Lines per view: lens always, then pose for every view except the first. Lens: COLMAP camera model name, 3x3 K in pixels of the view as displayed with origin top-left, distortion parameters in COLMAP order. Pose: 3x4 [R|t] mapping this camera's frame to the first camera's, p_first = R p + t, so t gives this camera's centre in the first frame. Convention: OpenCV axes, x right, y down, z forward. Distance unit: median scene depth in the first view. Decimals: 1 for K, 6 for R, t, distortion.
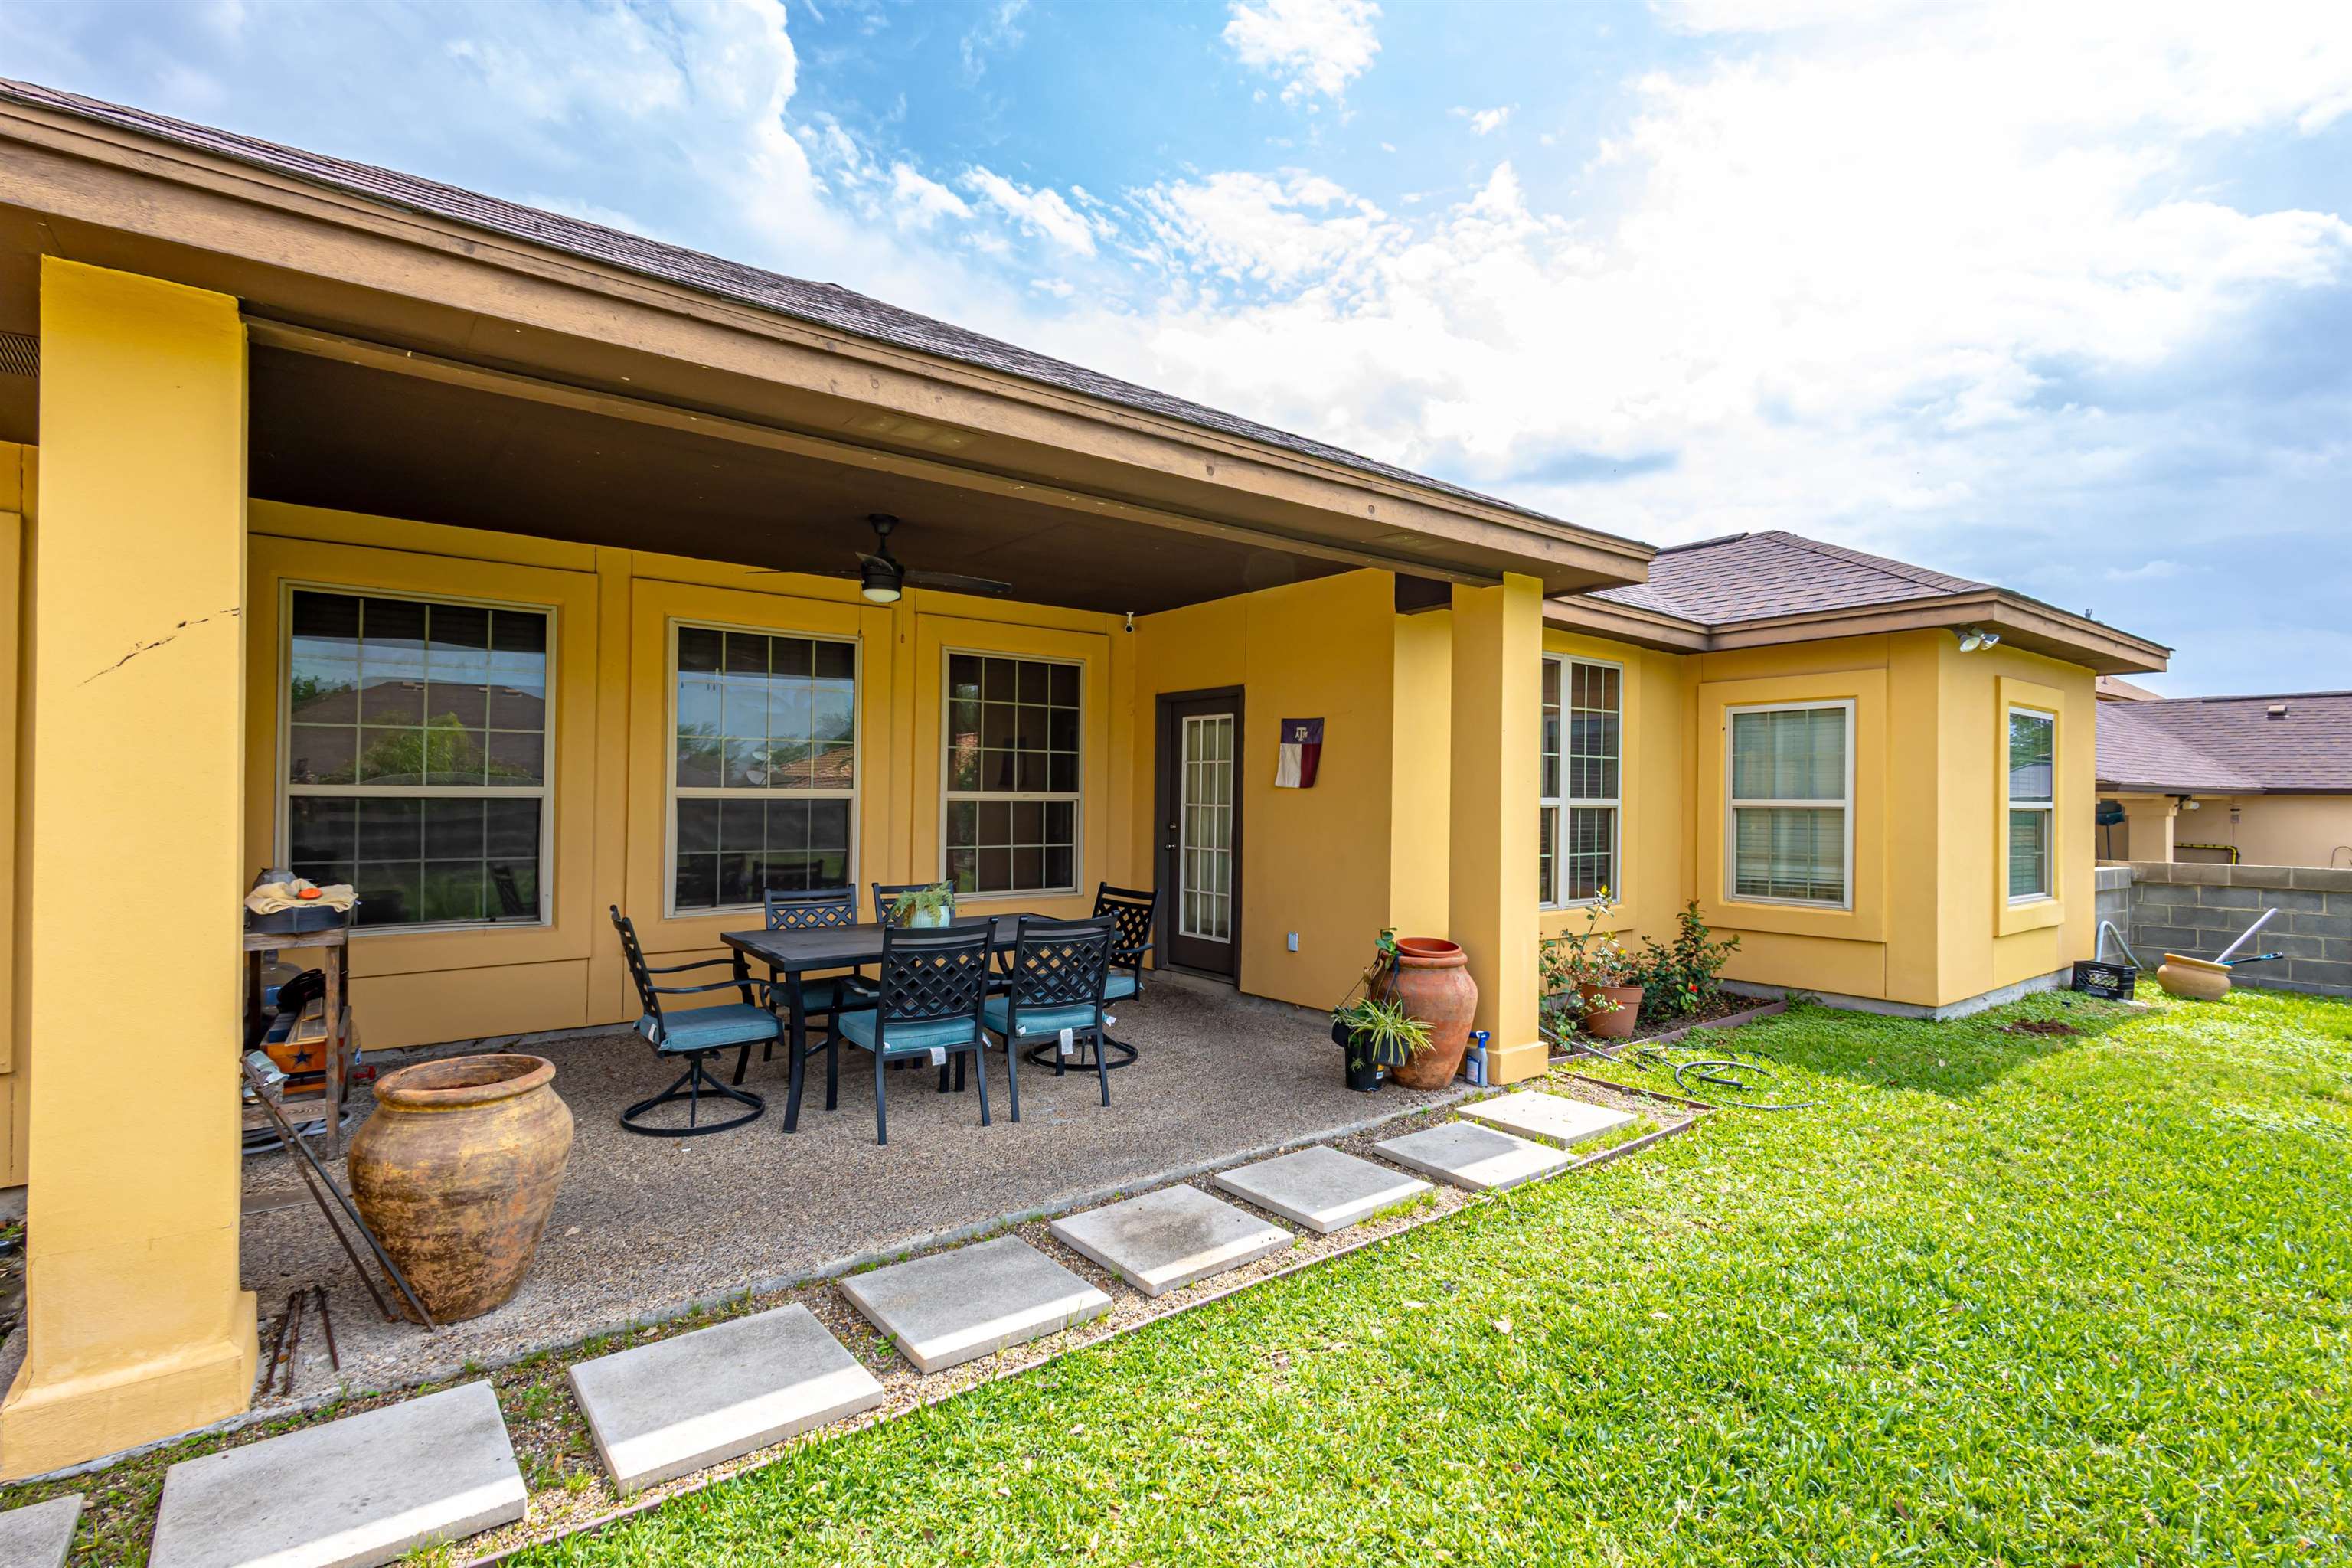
lens RADIAL K [[1083.3, 0, 1180.1], [0, 1083.3, 782.5], [0, 0, 1]] dist [0.000624, -0.000011]
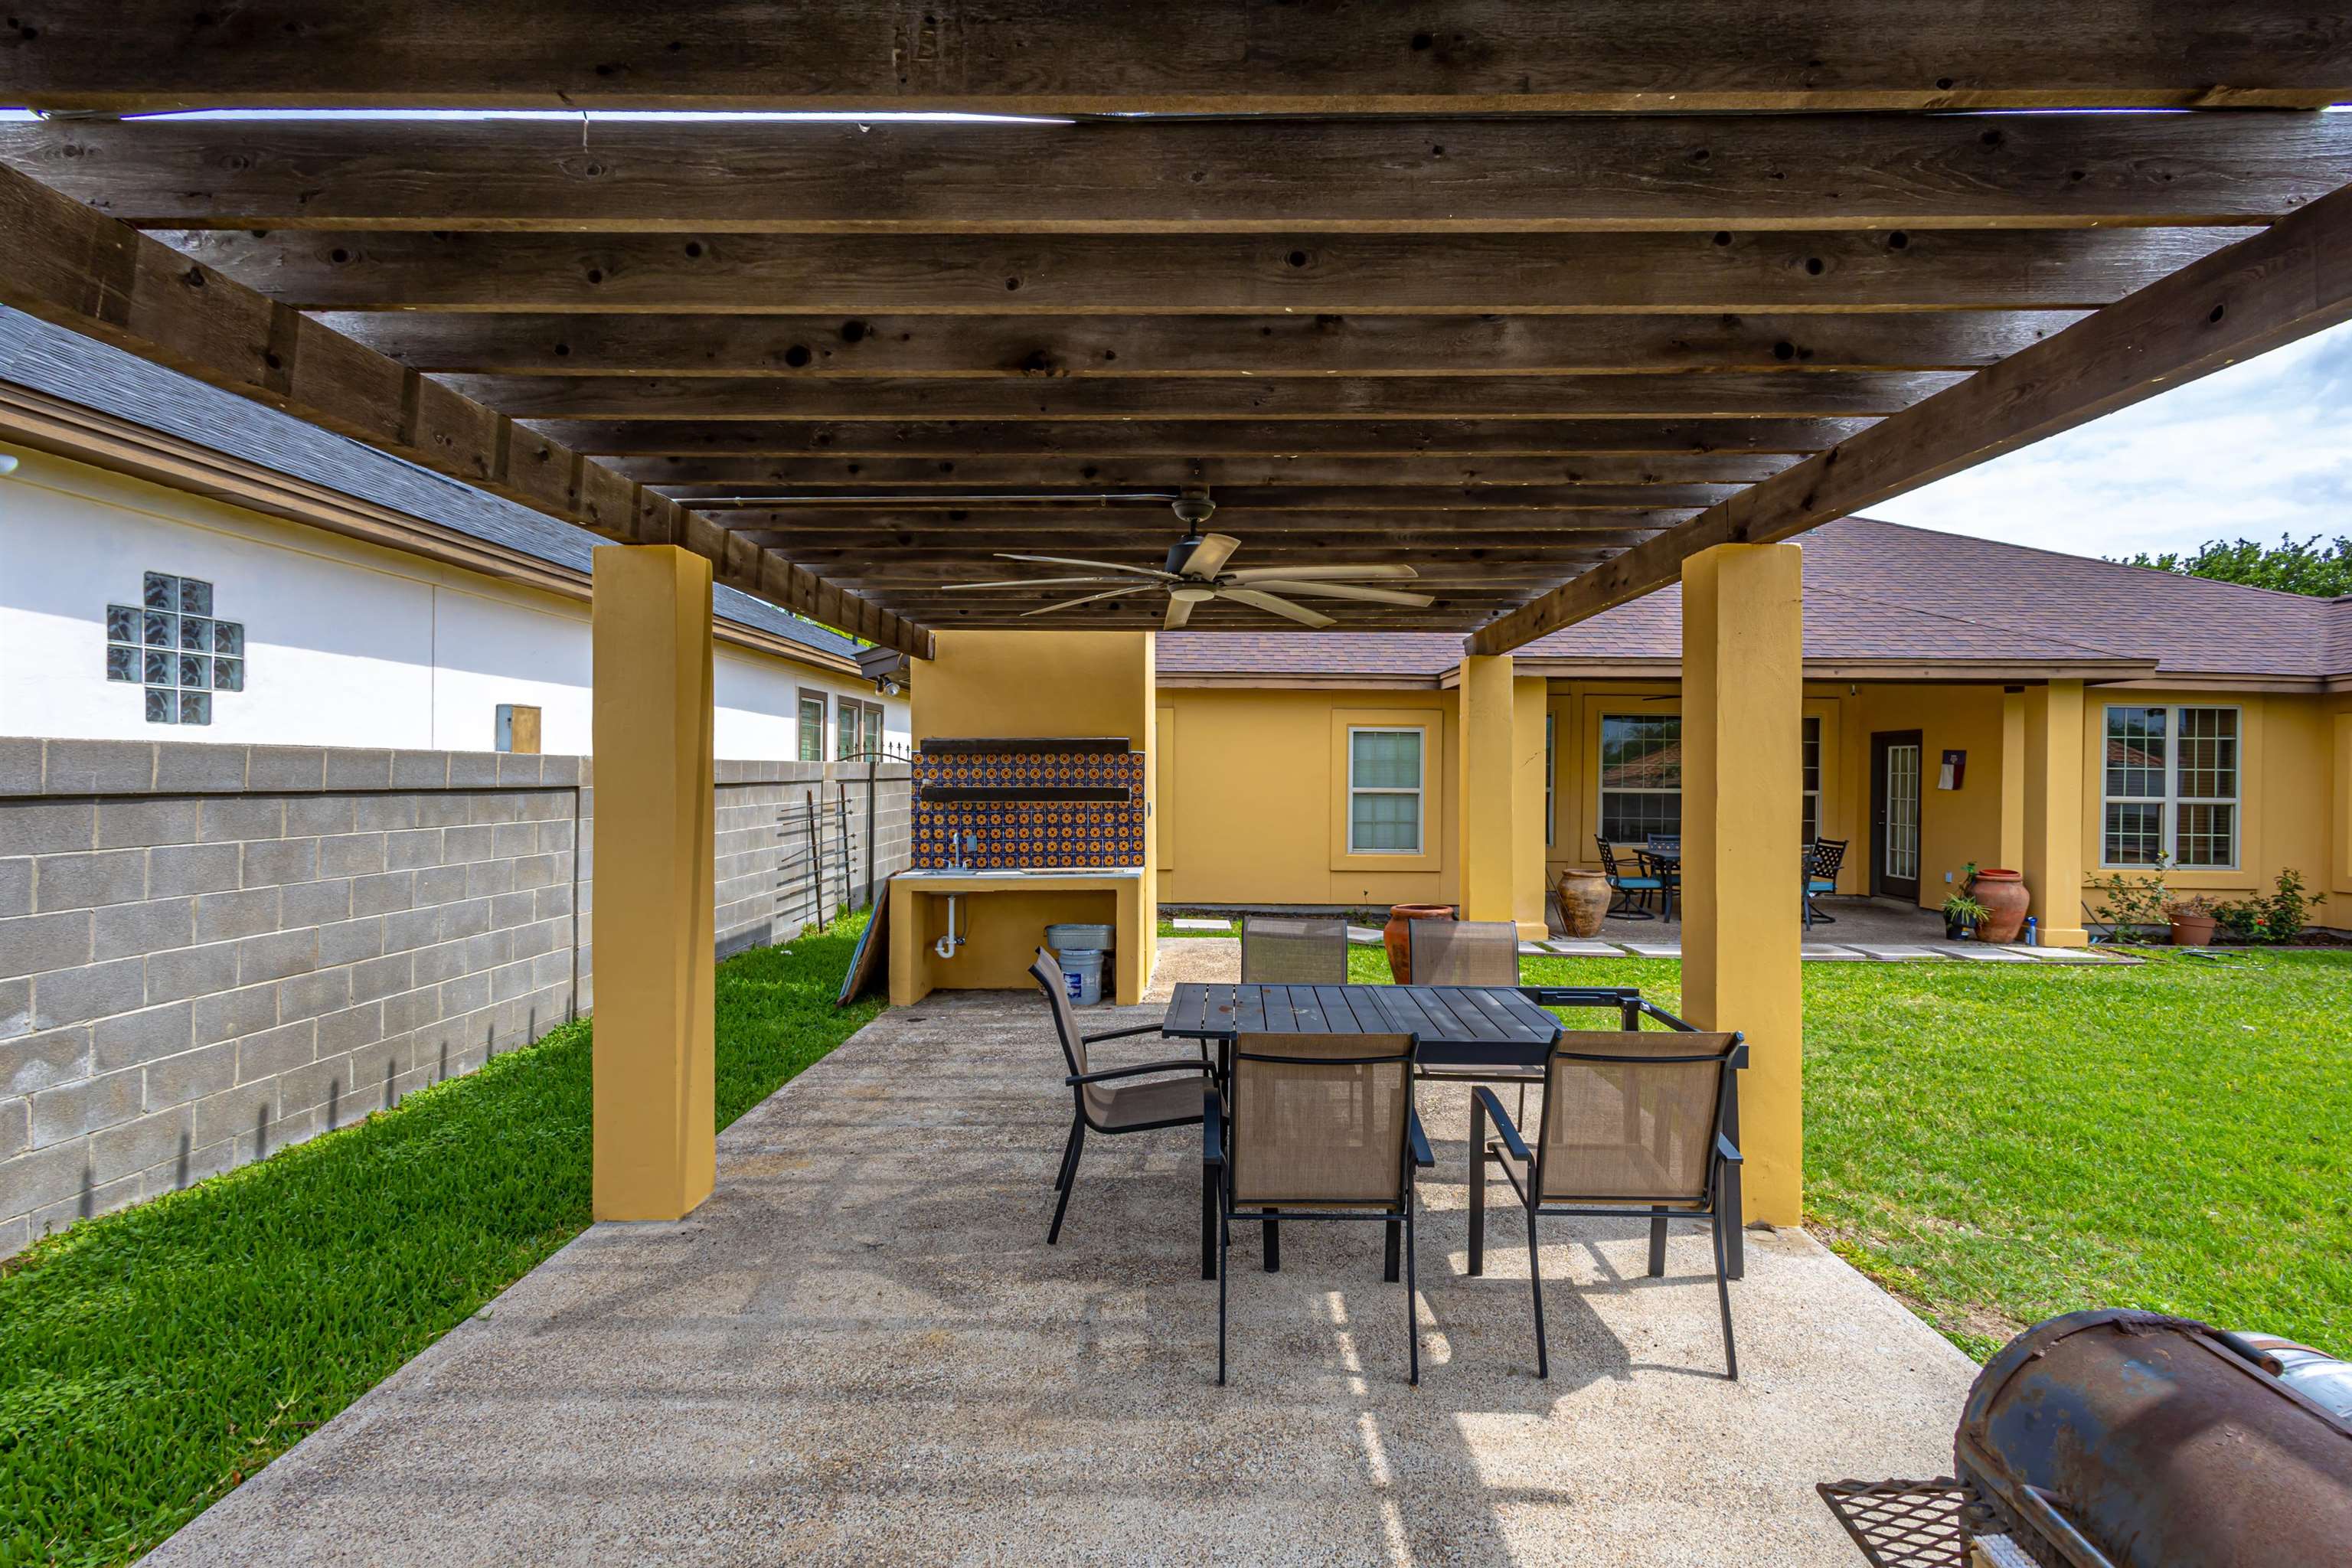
lens RADIAL K [[1083.3, 0, 1180.1], [0, 1083.3, 782.5], [0, 0, 1]] dist [0.000624, -0.000011]
pose [[0.770711, 0.003181, -0.637177, 0.253445], [0.005182, 0.999923, 0.011259, -0.031418], [0.637164, -0.011979, 0.770636, -1.108111]]
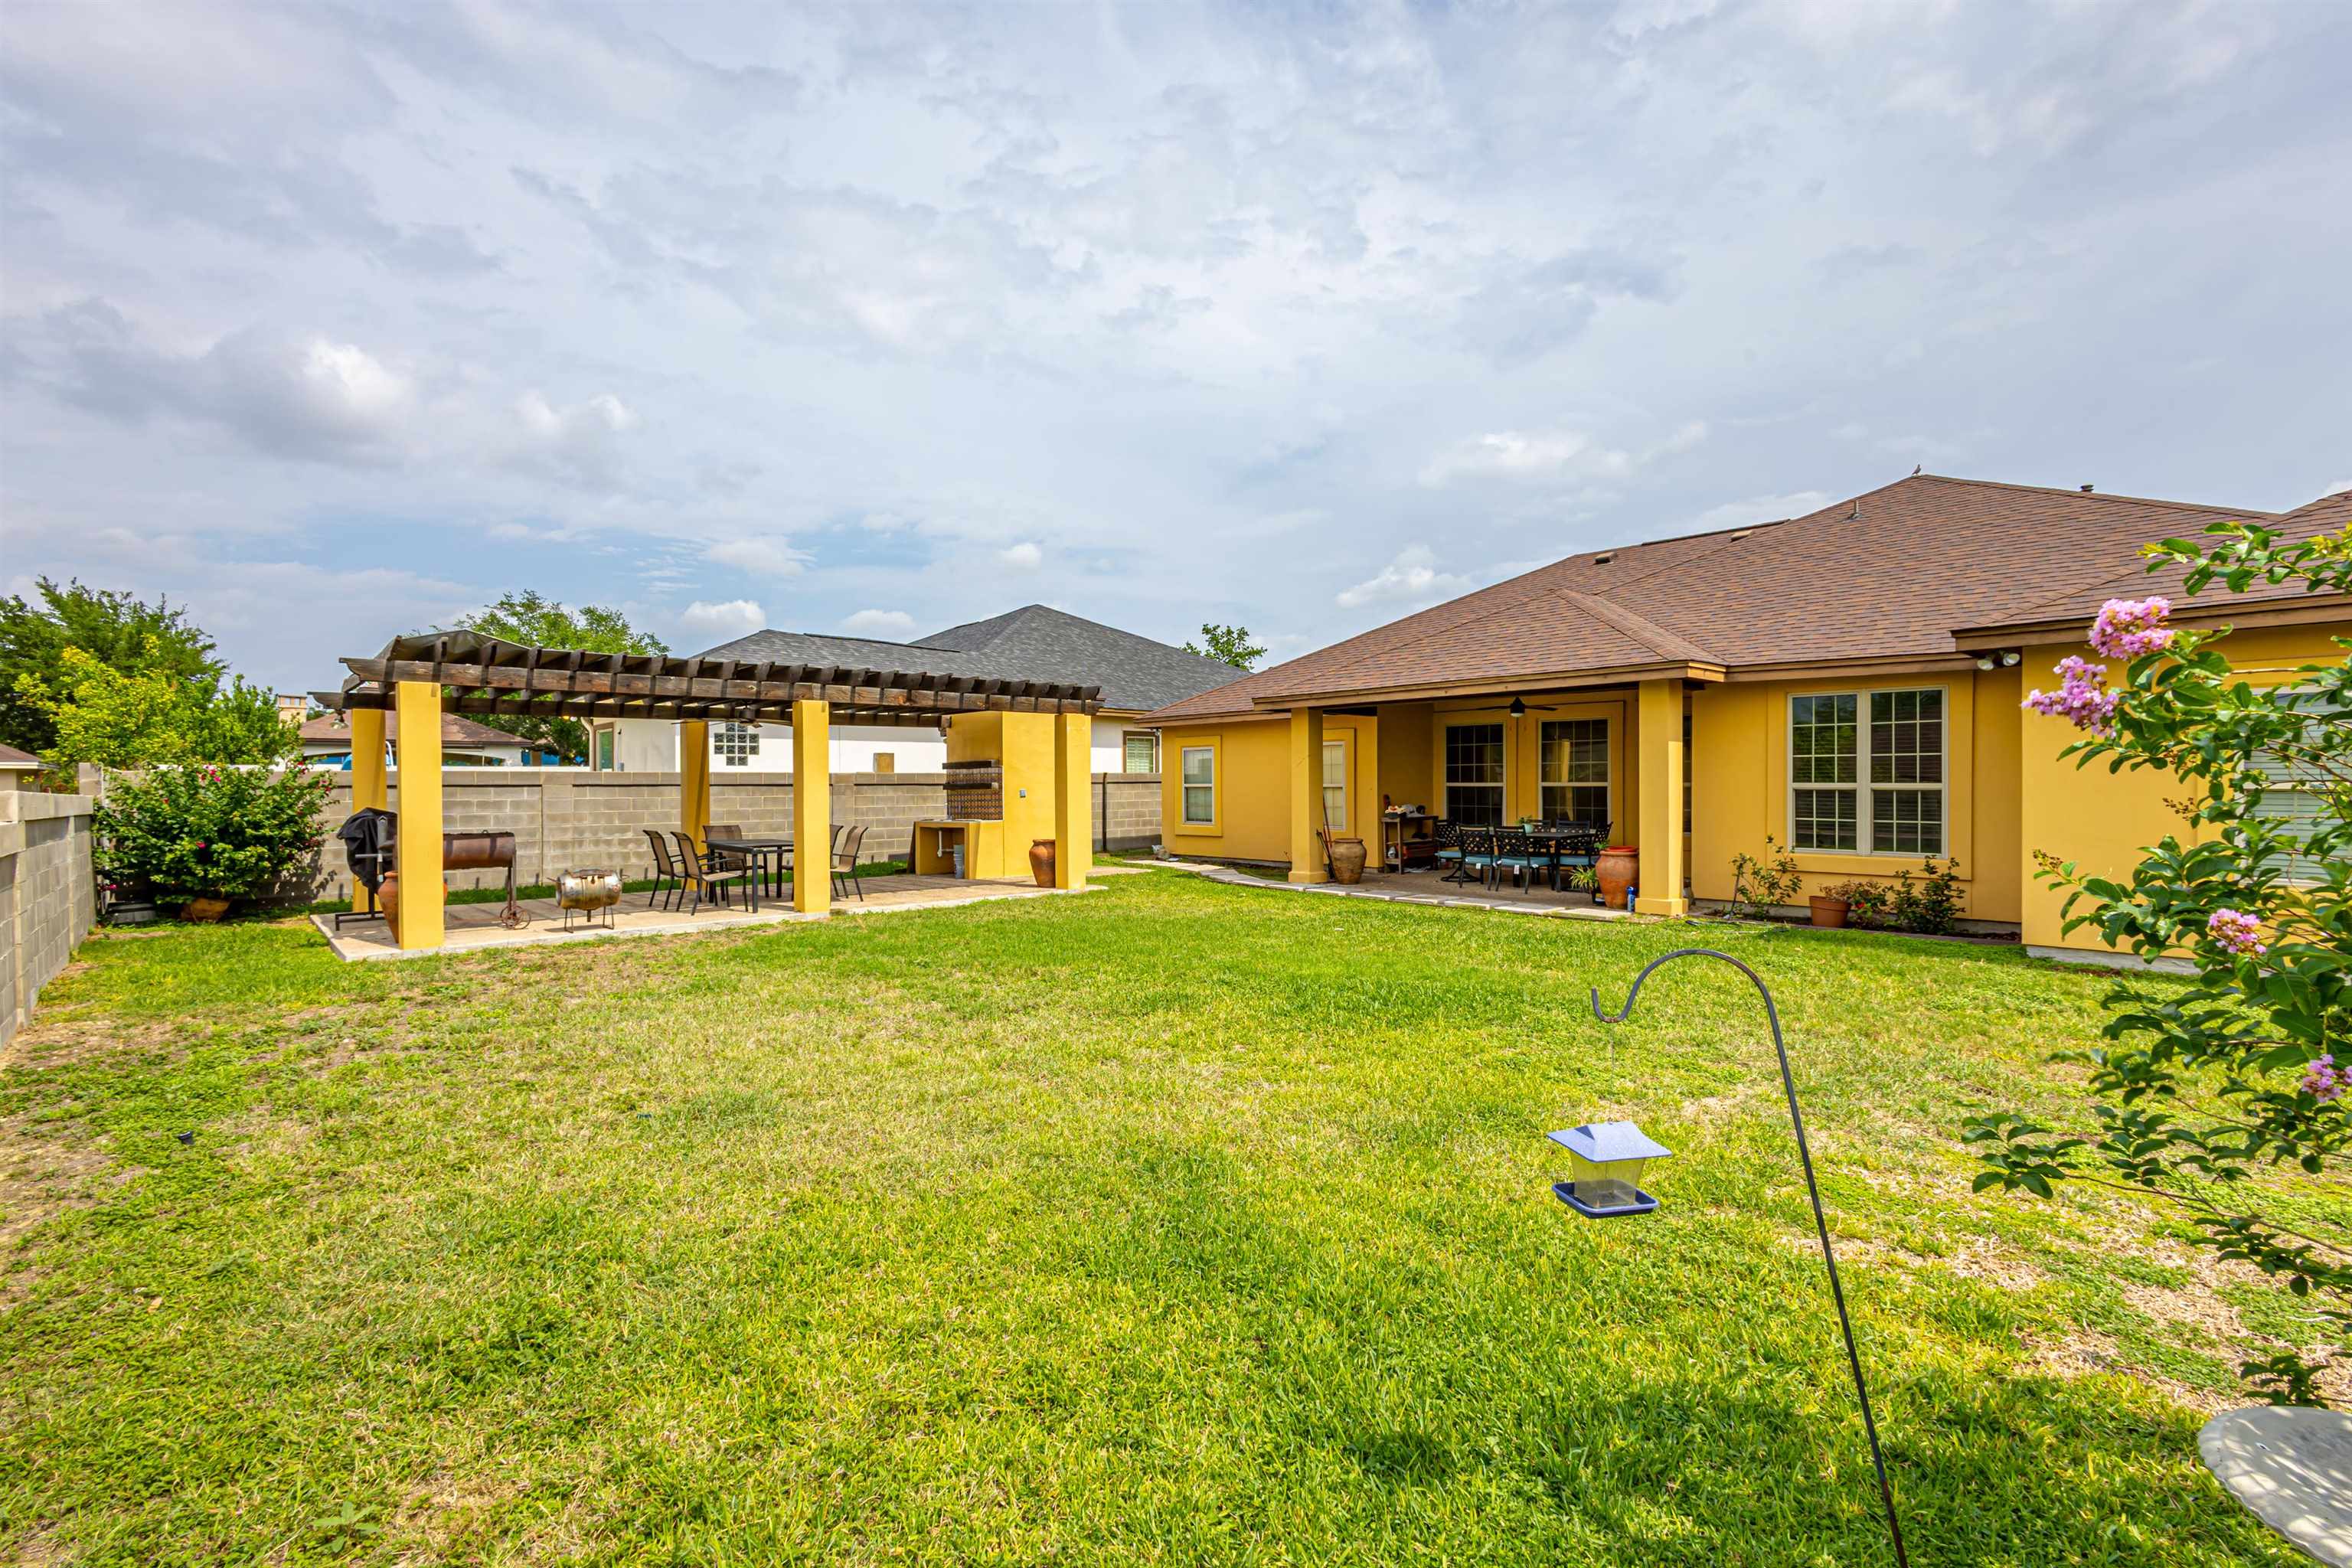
lens RADIAL K [[1083.3, 0, 1180.1], [0, 1083.3, 782.5], [0, 0, 1]] dist [0.000624, -0.000011]
pose [[0.070001, -0.011326, -0.997483, 1.861792], [0.015472, 0.999828, -0.010267, 0.014060], [0.997427, -0.014715, 0.070164, -0.100412]]
